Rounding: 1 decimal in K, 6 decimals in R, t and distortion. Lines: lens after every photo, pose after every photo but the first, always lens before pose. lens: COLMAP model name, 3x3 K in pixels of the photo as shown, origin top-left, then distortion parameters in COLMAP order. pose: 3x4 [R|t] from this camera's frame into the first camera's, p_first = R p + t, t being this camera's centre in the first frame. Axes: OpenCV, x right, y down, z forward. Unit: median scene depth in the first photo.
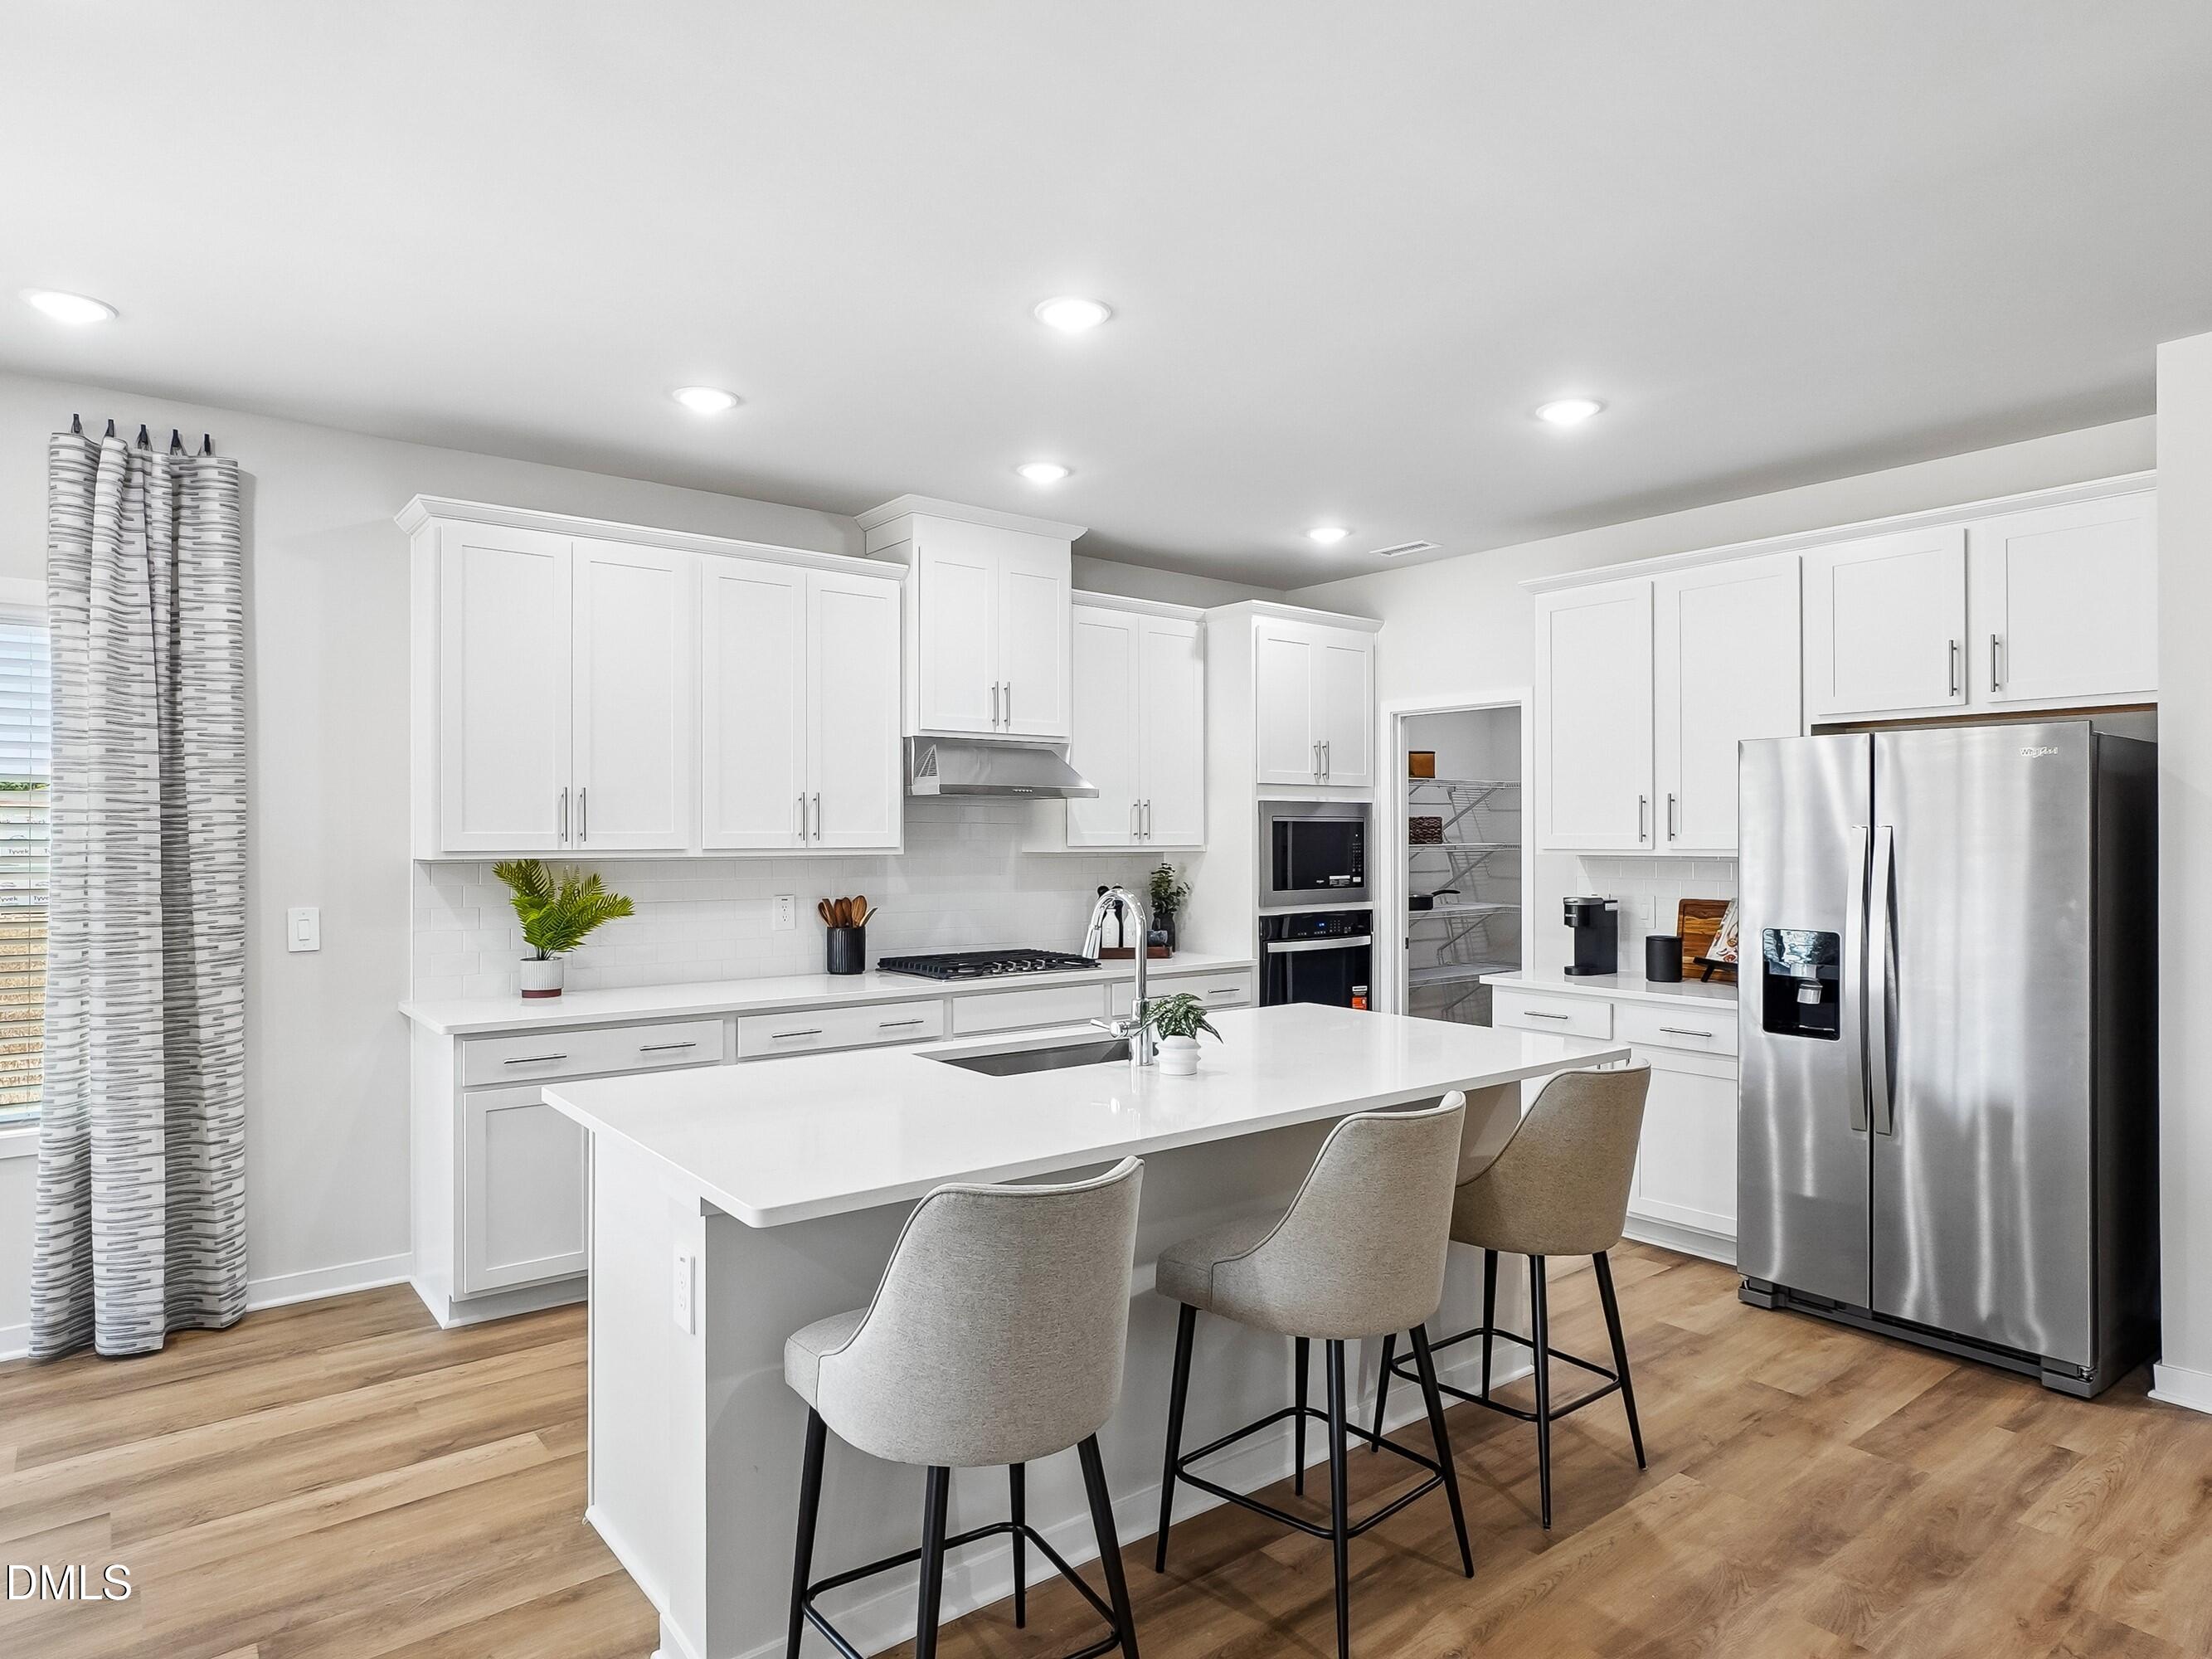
lens RADIAL K [[1292.3, 0, 1106.0], [0, 1292.3, 829.5], [0, 0, 1]] dist [0.000326, 0.000362]
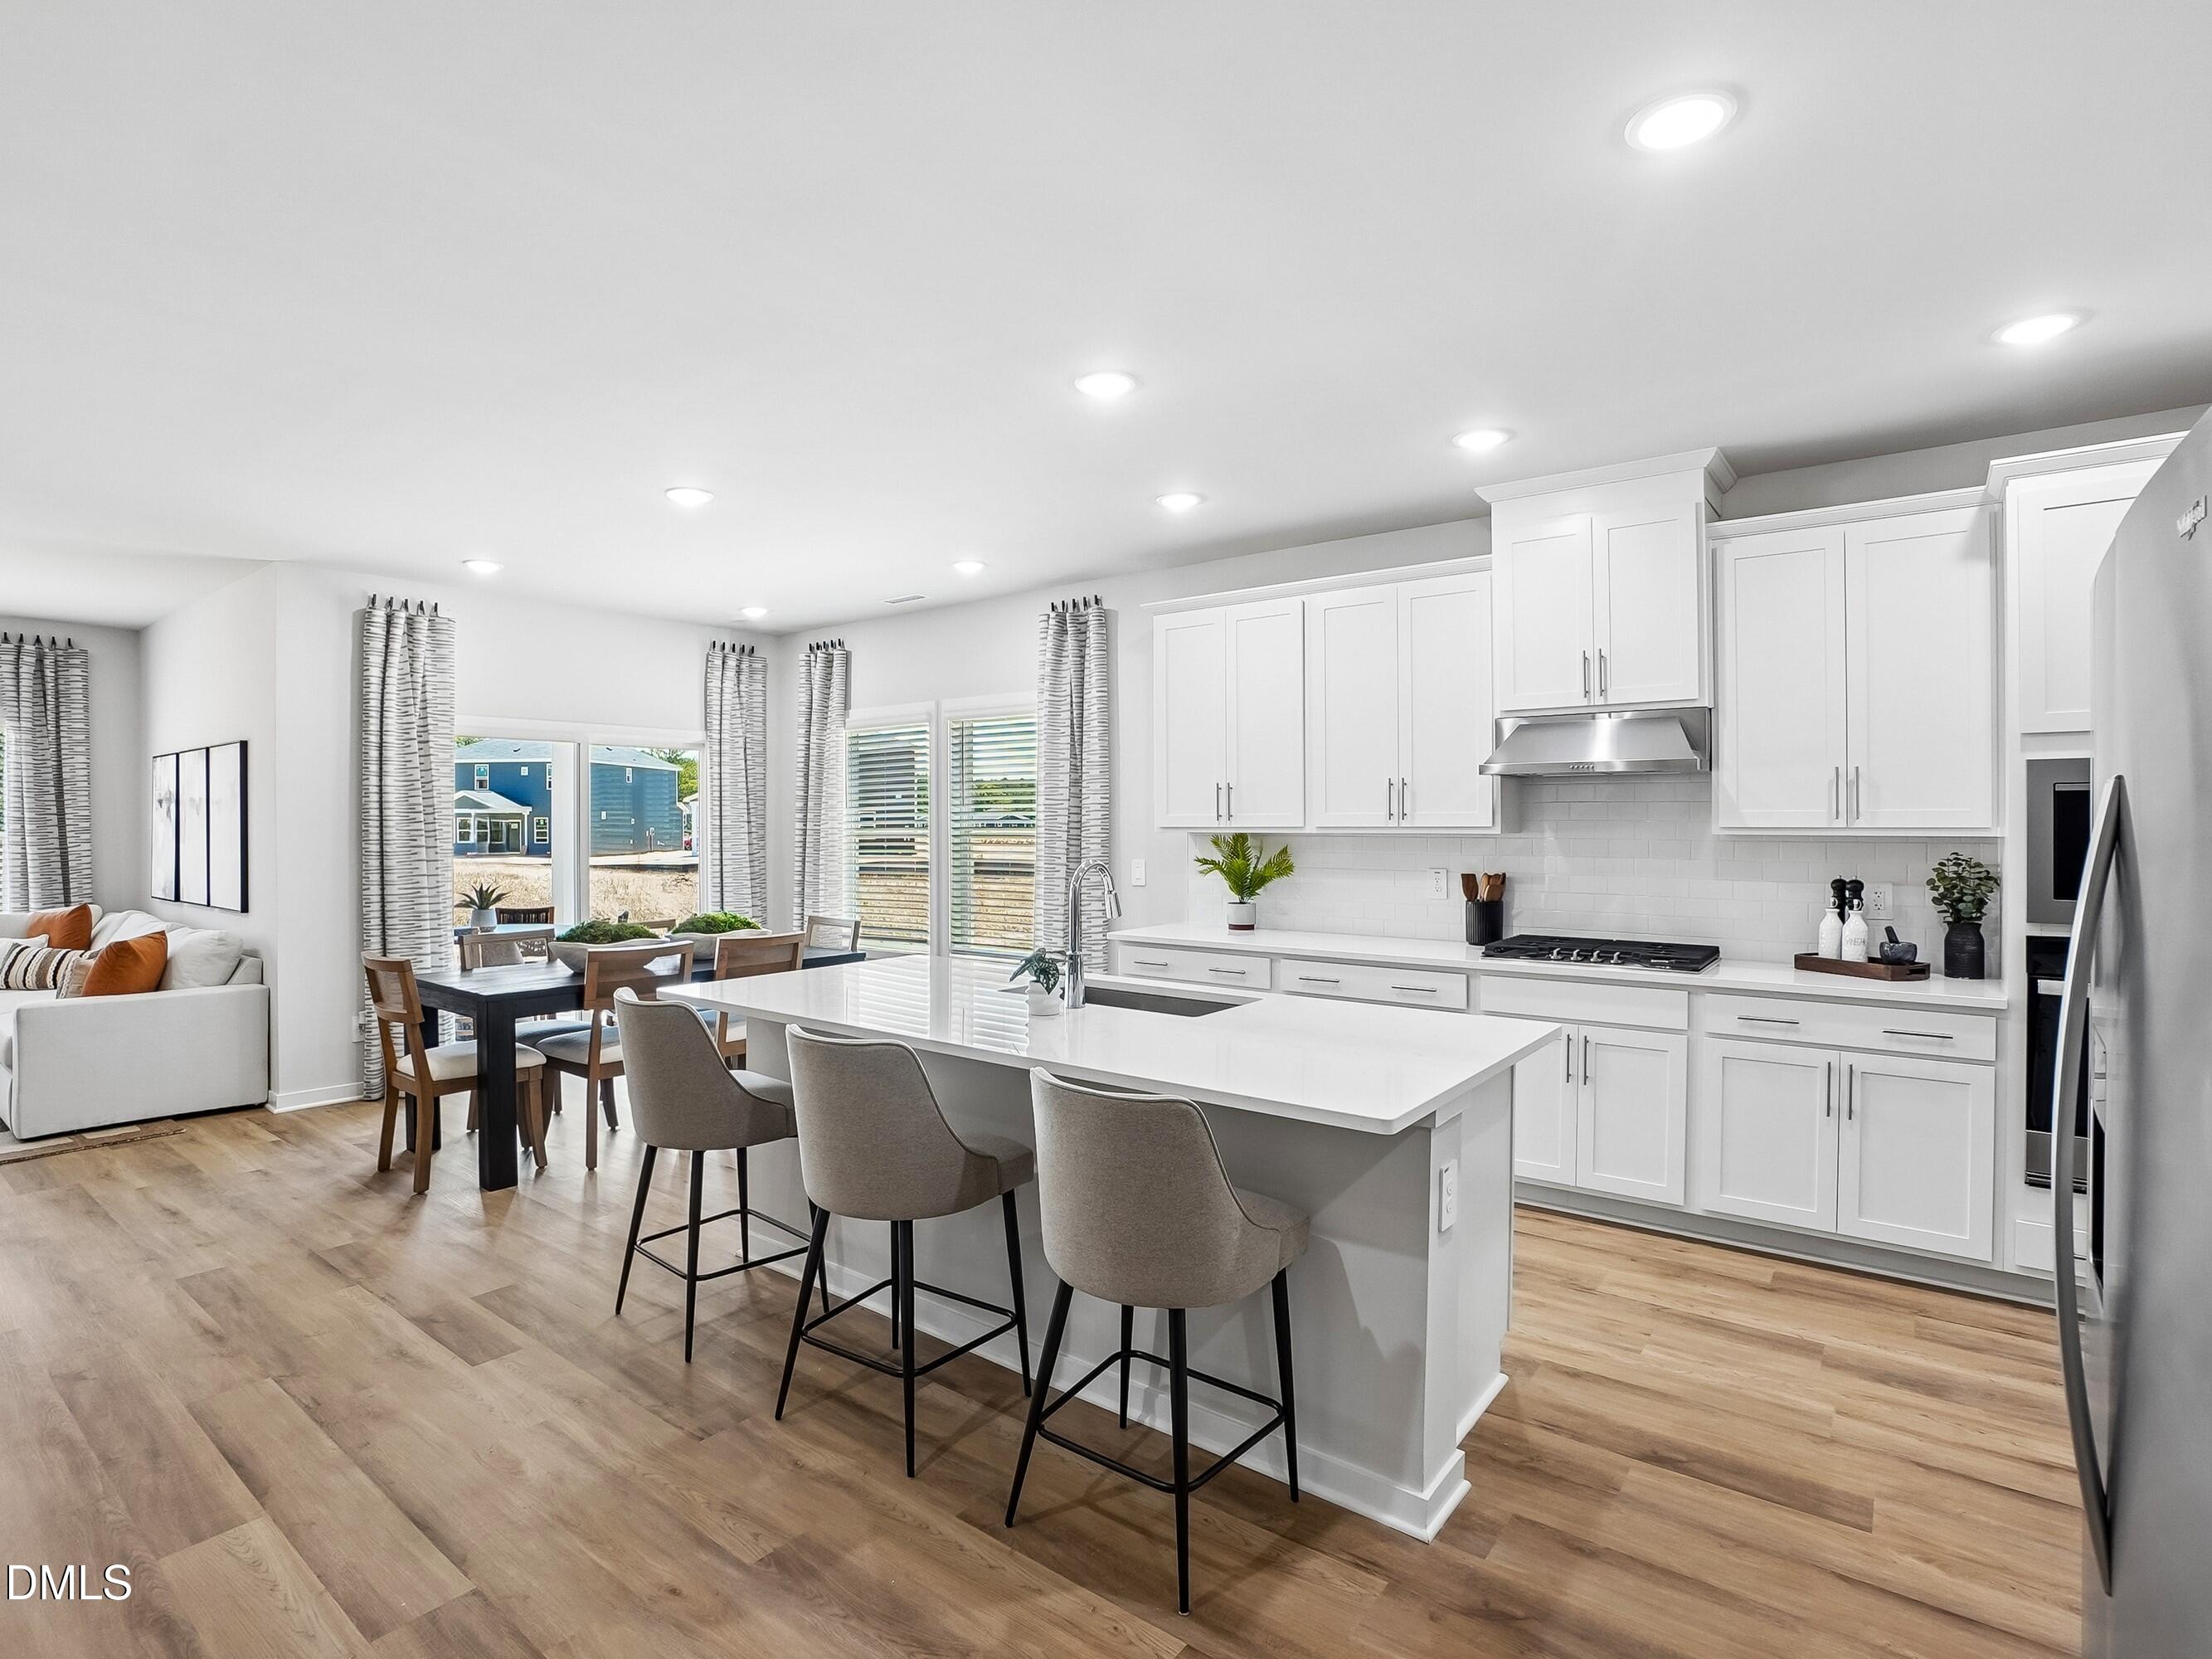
lens RADIAL K [[1134.4, 0, 1104.4], [0, 1134.4, 819.3], [0, 0, 1]] dist [0.000109, 0.000916]
pose [[0.262823, -0.000132, -0.964844, 0.707839], [0.006922, 0.999975, 0.001749, 0.003702], [0.964819, -0.007139, 0.262817, 0.504917]]
